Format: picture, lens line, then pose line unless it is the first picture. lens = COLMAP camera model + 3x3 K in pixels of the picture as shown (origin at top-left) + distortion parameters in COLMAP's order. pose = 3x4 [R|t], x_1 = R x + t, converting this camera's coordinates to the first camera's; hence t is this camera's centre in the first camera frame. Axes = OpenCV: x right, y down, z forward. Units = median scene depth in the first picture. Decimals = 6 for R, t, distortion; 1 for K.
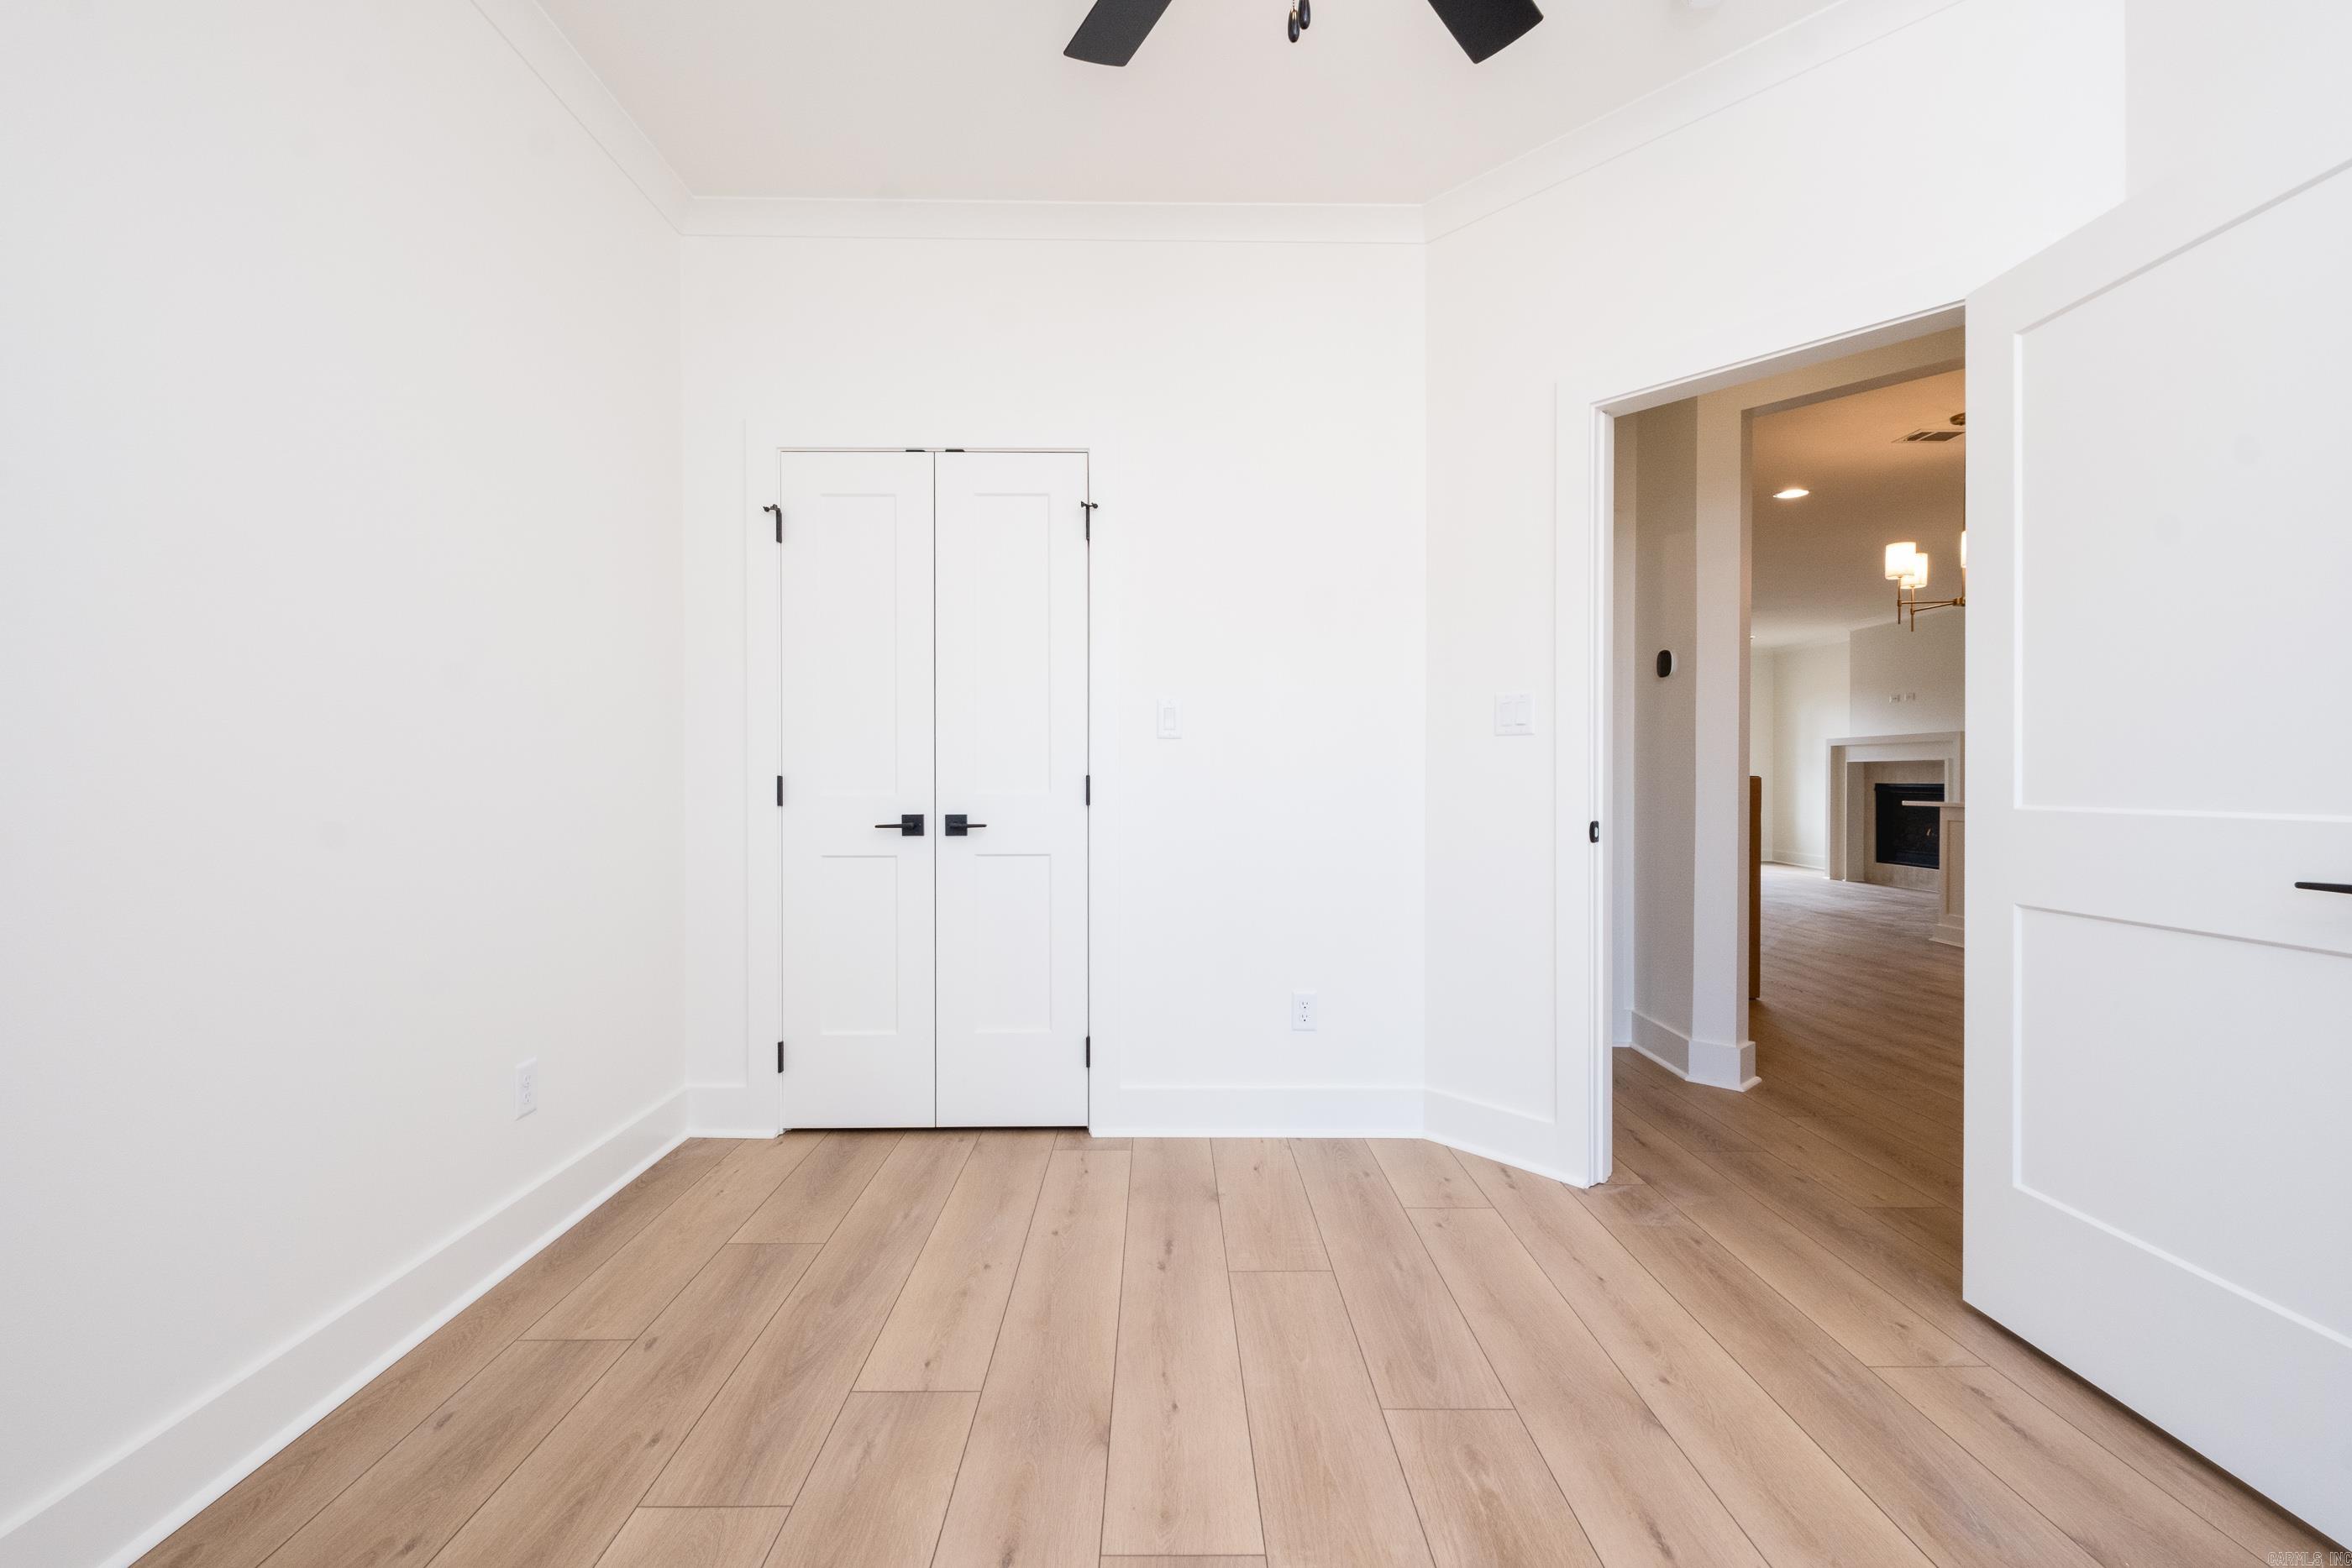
lens RADIAL K [[1020.7, 0, 1176.0], [0, 1020.7, 784.0], [0, 0, 1]] dist [0.000040, -0.001540]
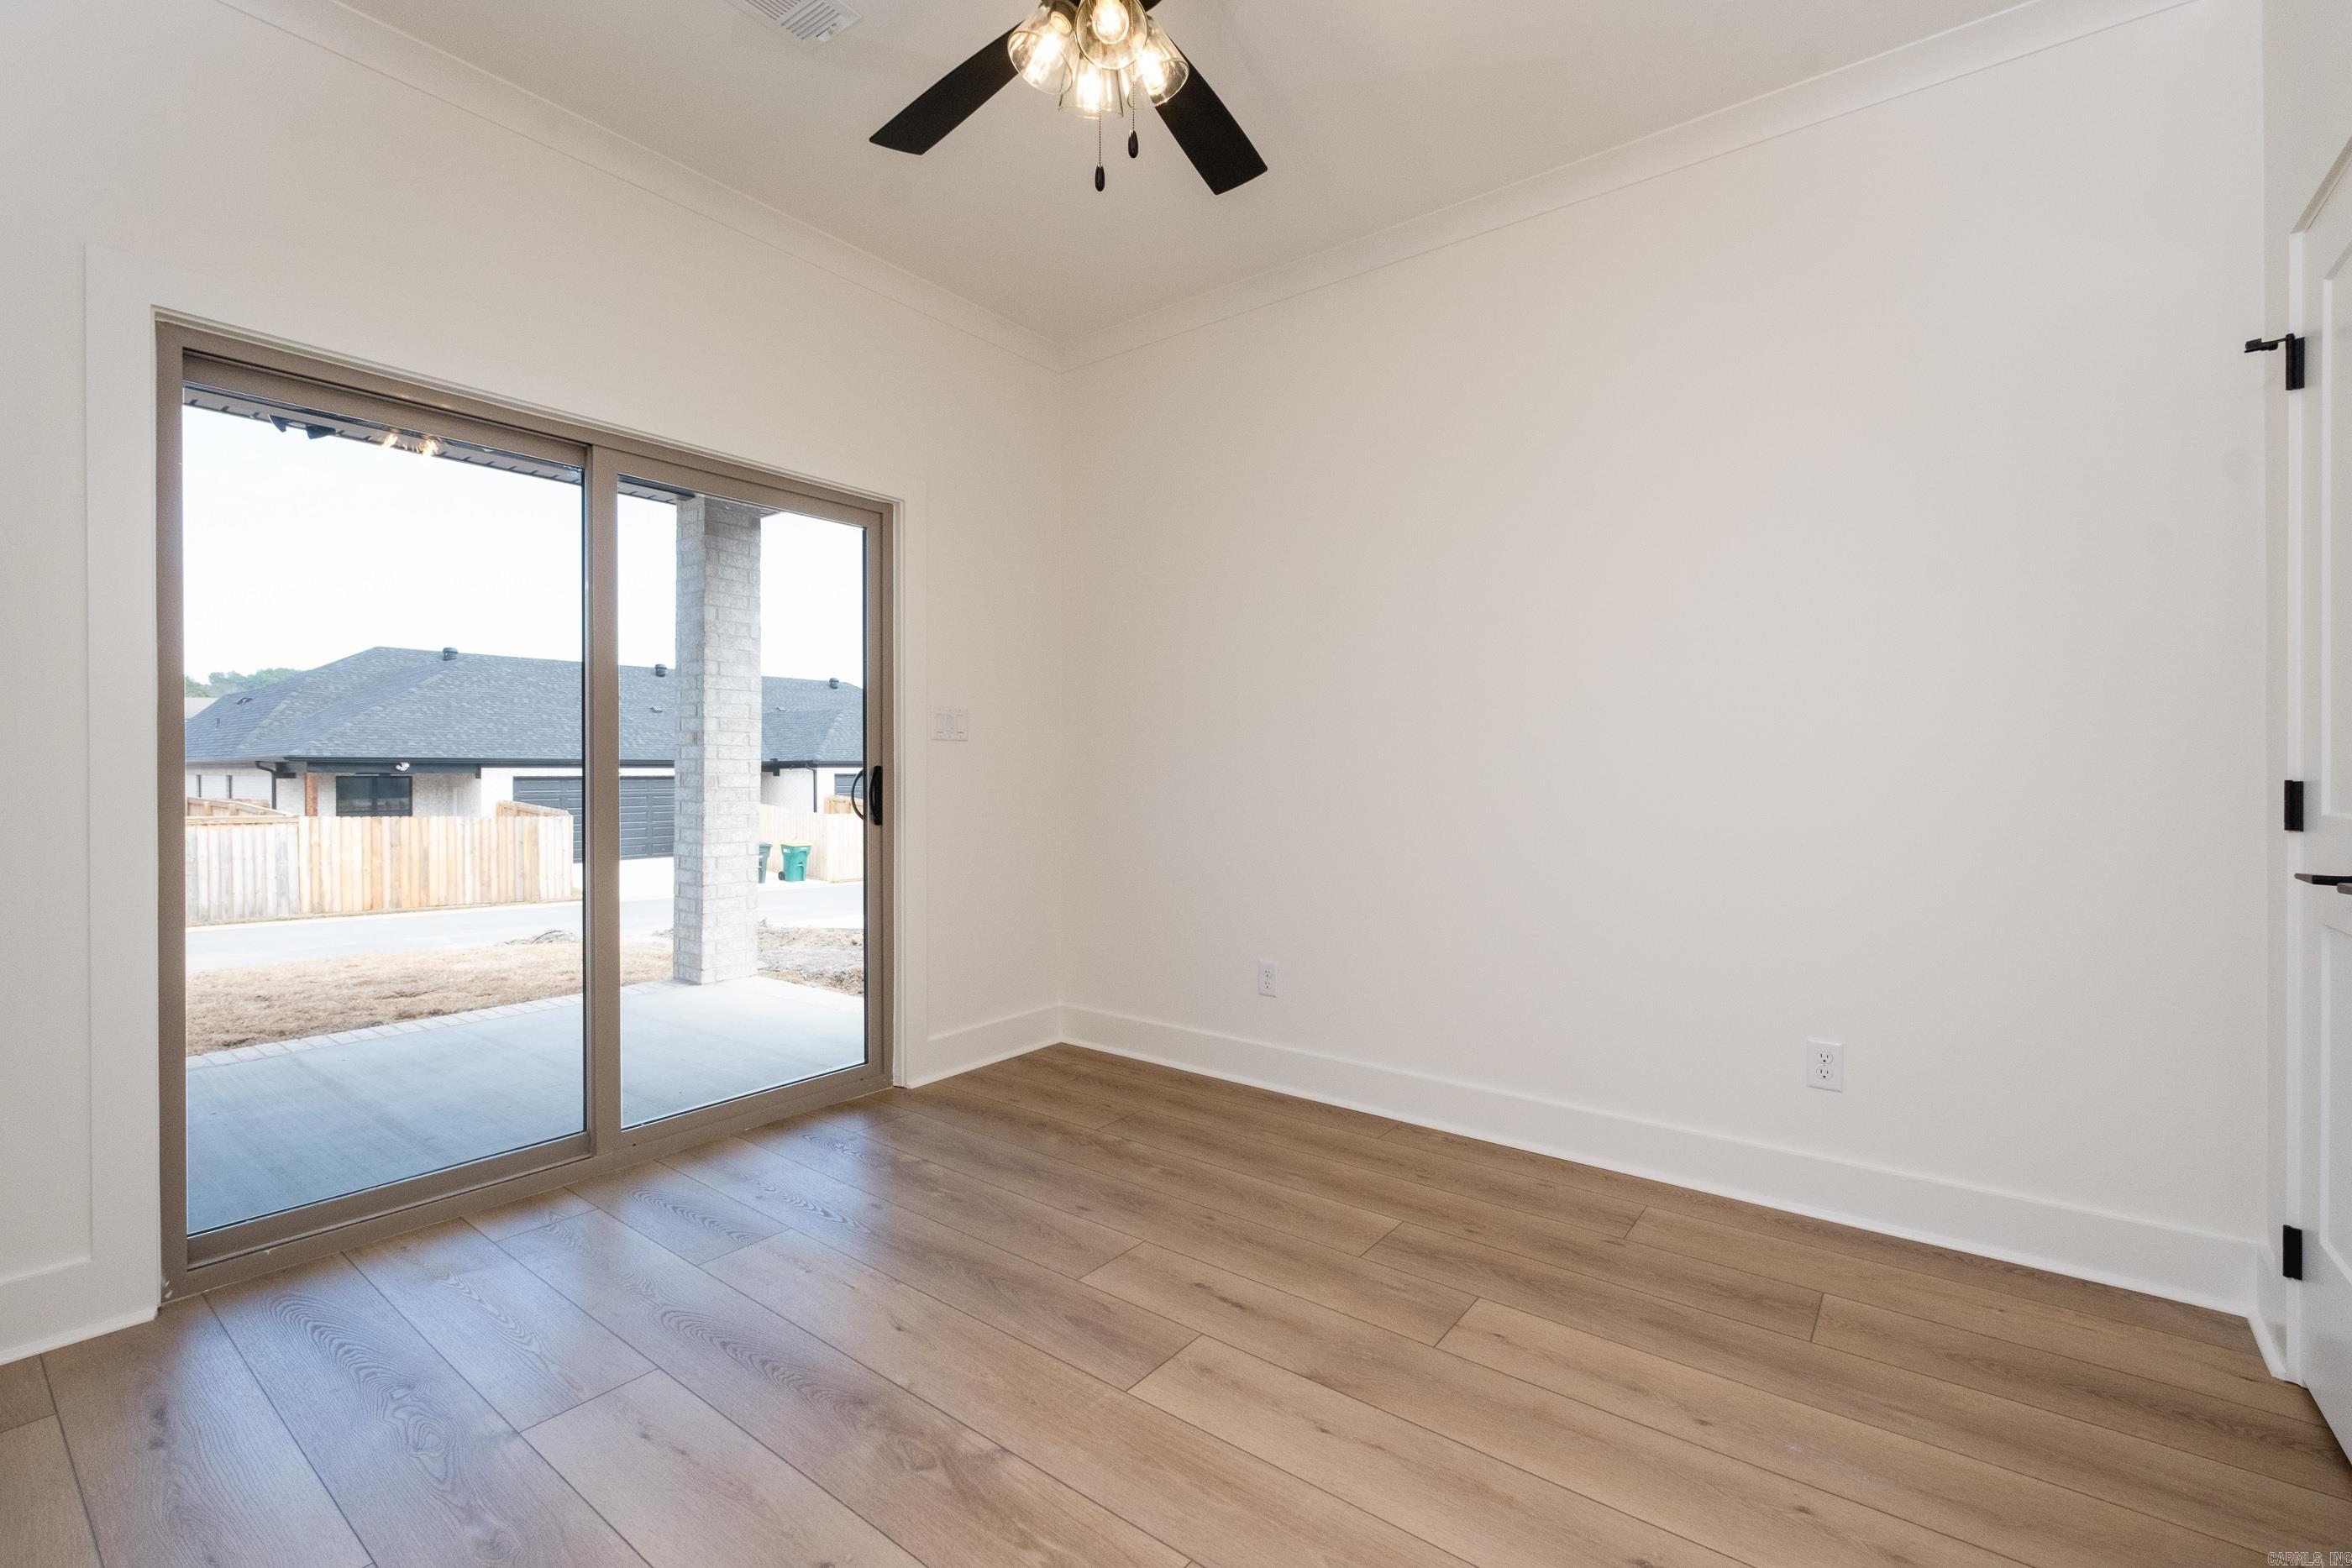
lens RADIAL K [[1021.1, 0, 1169.1], [0, 1021.1, 792.0], [0, 0, 1]] dist [0.000347, -0.001069]
pose [[-0.631504, 0.018049, -0.775162, 0.794827], [-0.010890, 0.999424, 0.032143, -0.022439], [0.775296, 0.028741, -0.630944, 1.416001]]
